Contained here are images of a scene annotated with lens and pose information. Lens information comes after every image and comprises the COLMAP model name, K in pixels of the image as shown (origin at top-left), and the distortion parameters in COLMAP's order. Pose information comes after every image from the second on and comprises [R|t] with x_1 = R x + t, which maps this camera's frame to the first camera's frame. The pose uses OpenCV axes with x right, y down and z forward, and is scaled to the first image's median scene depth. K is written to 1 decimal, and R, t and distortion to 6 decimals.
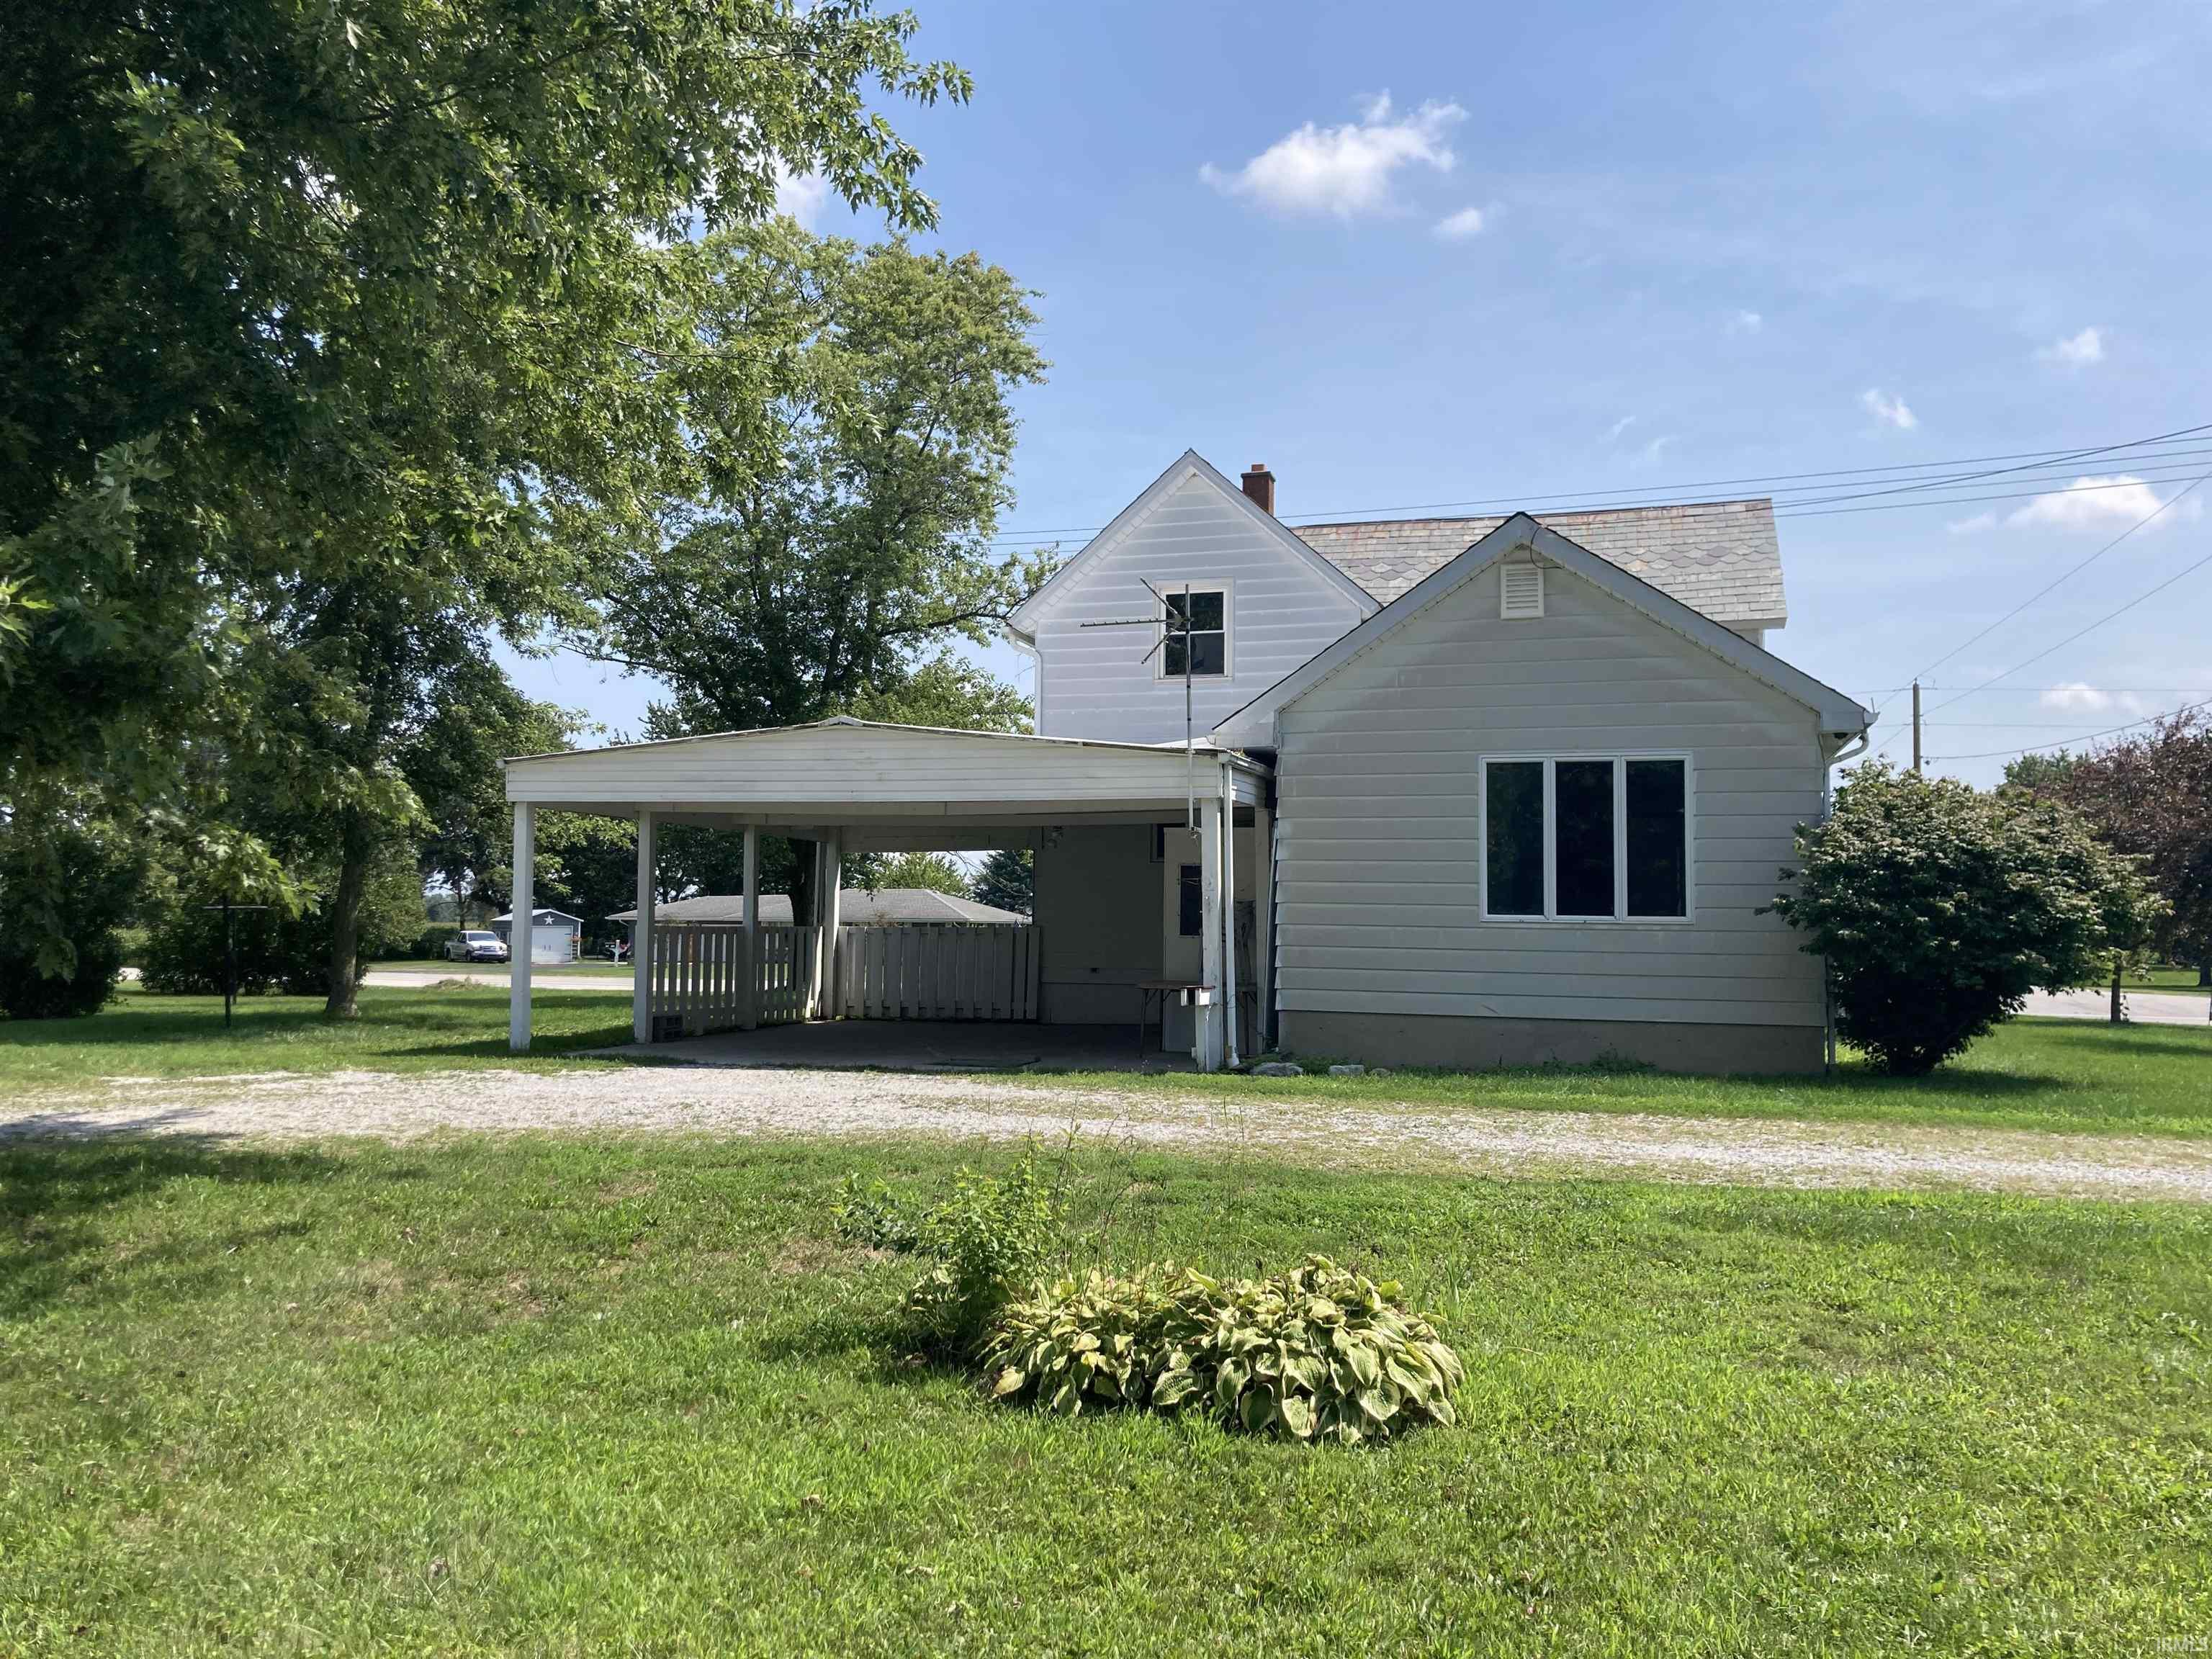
lens RADIAL K [[1819.6, 0, 1106.0], [0, 1819.6, 829.5], [0, 0, 1]] dist [0.076127, -0.003222]
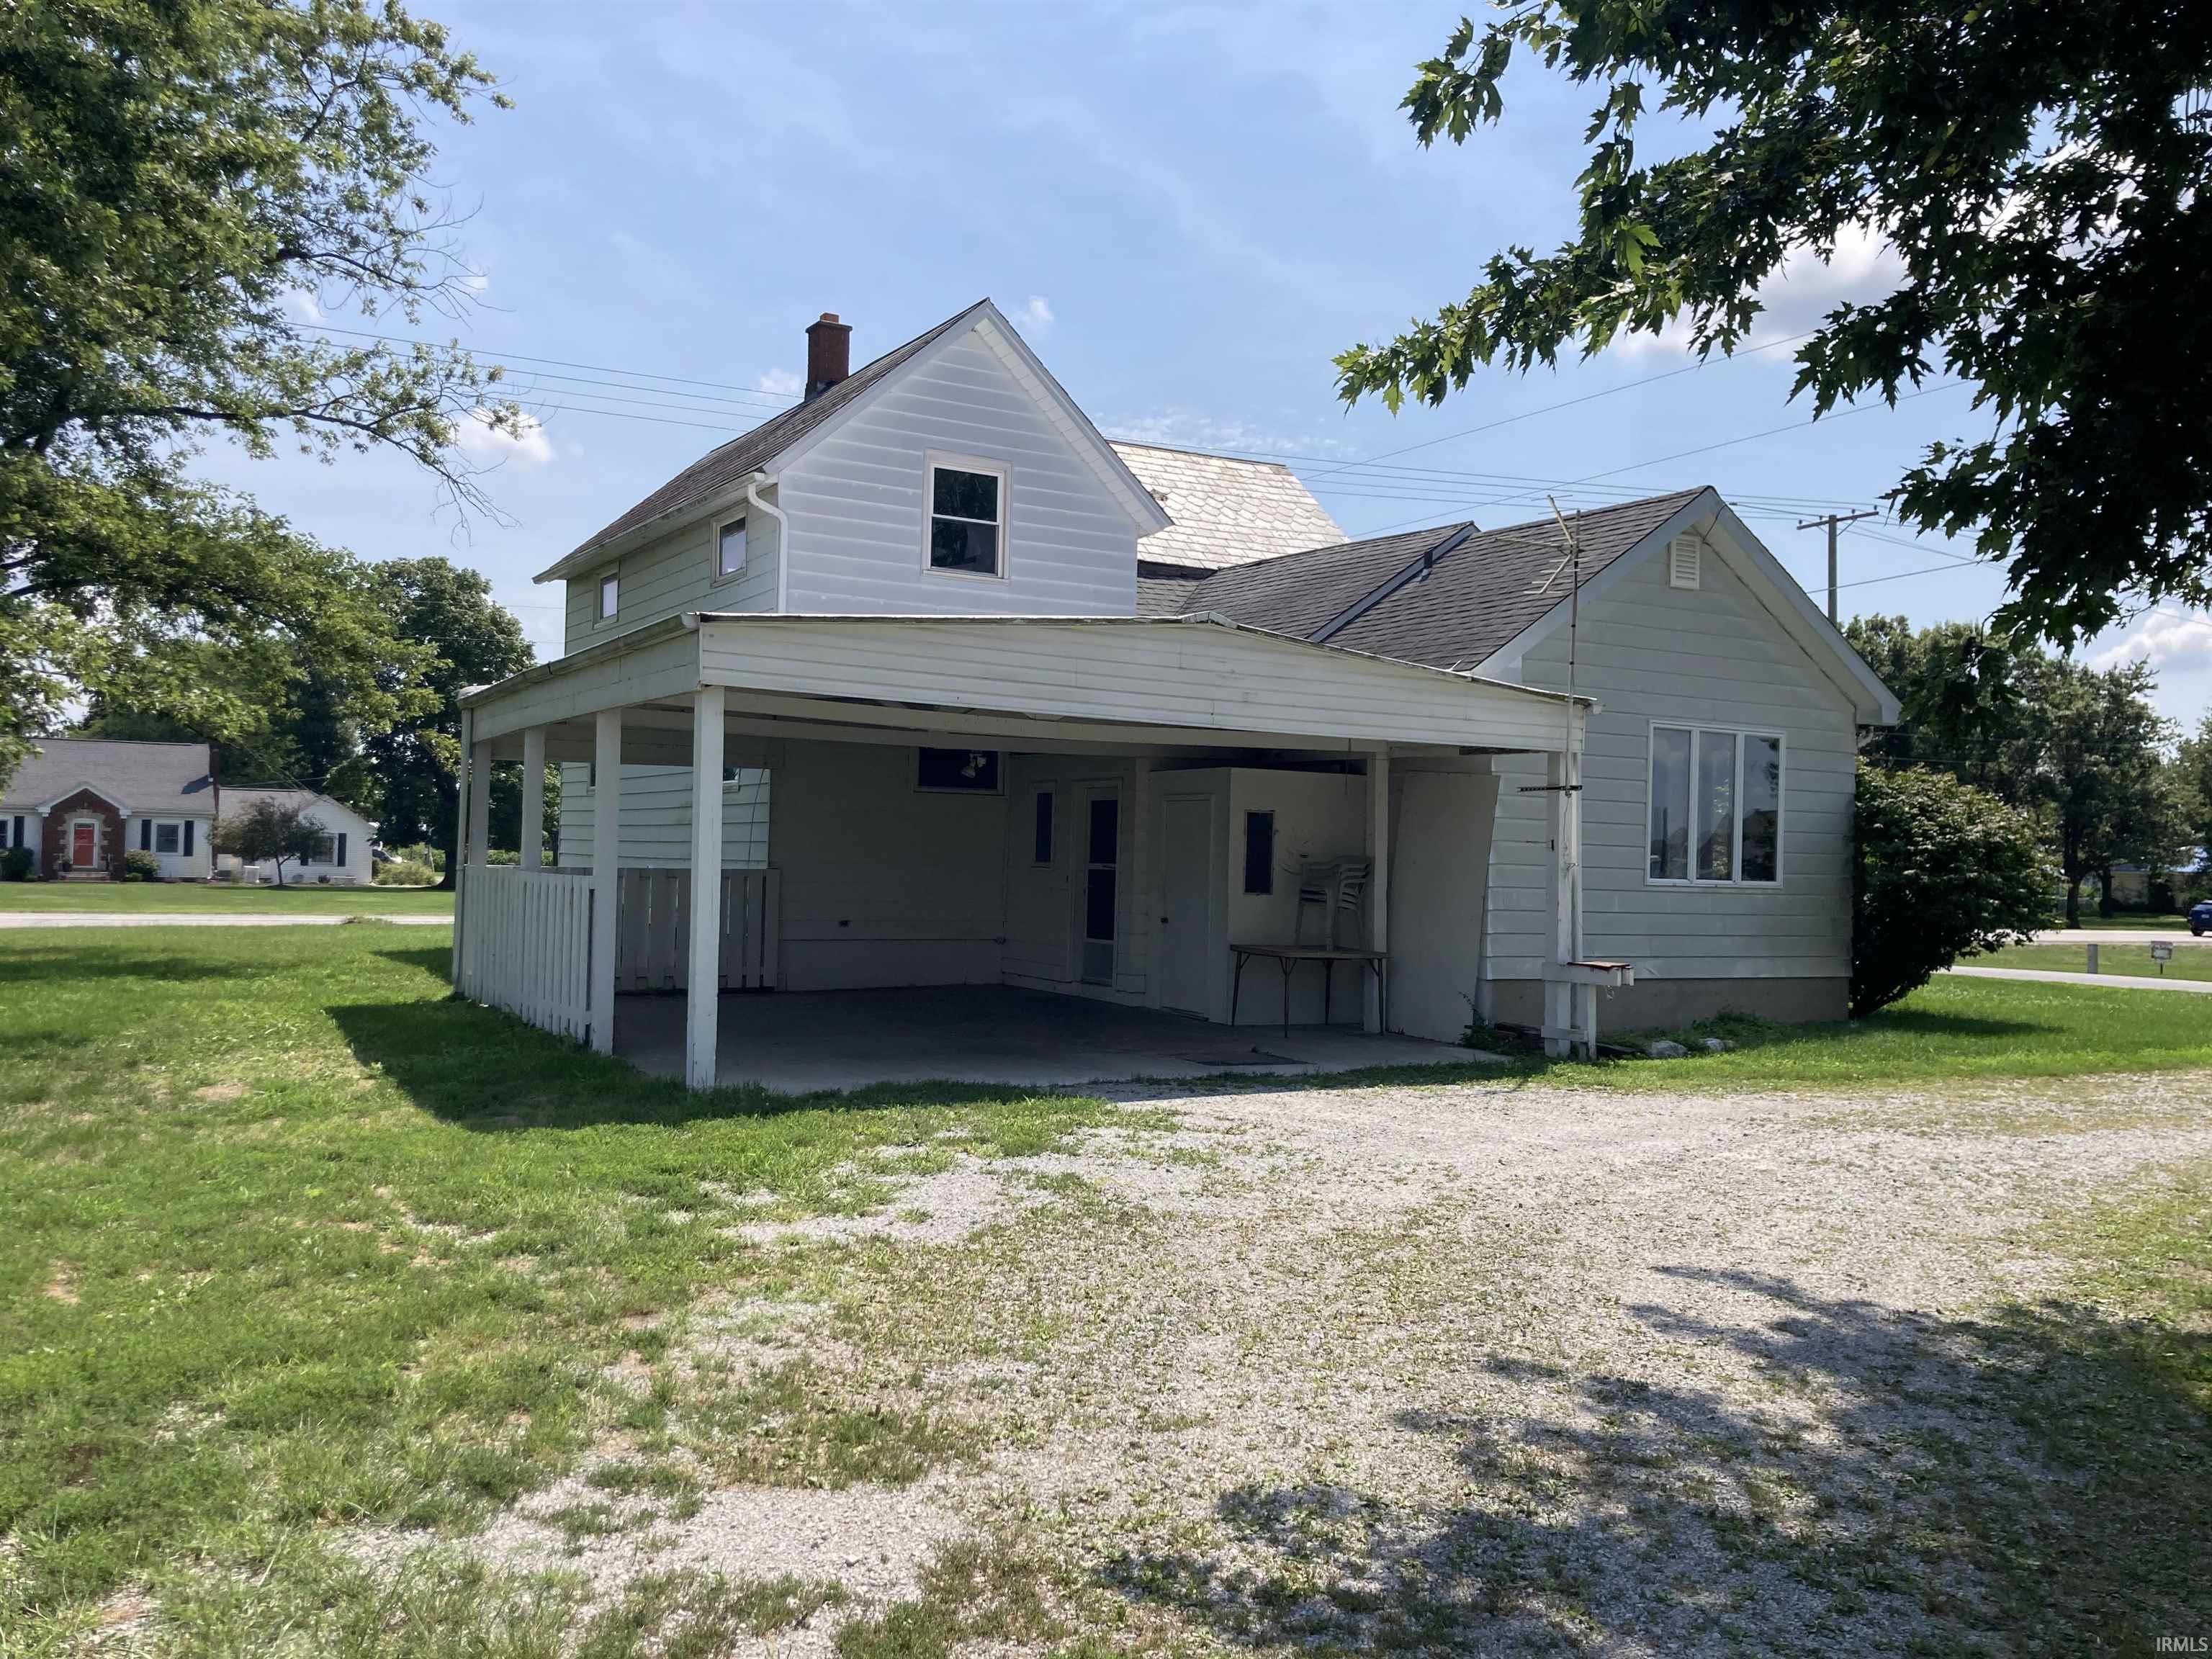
lens RADIAL K [[1819.6, 0, 1106.0], [0, 1819.6, 829.5], [0, 0, 1]] dist [0.076127, -0.003222]
pose [[0.691115, 0.015798, 0.722572, -0.727024], [-0.059140, 0.997645, 0.034754, 0.001431], [-0.720321, -0.066752, 0.690422, 0.516647]]
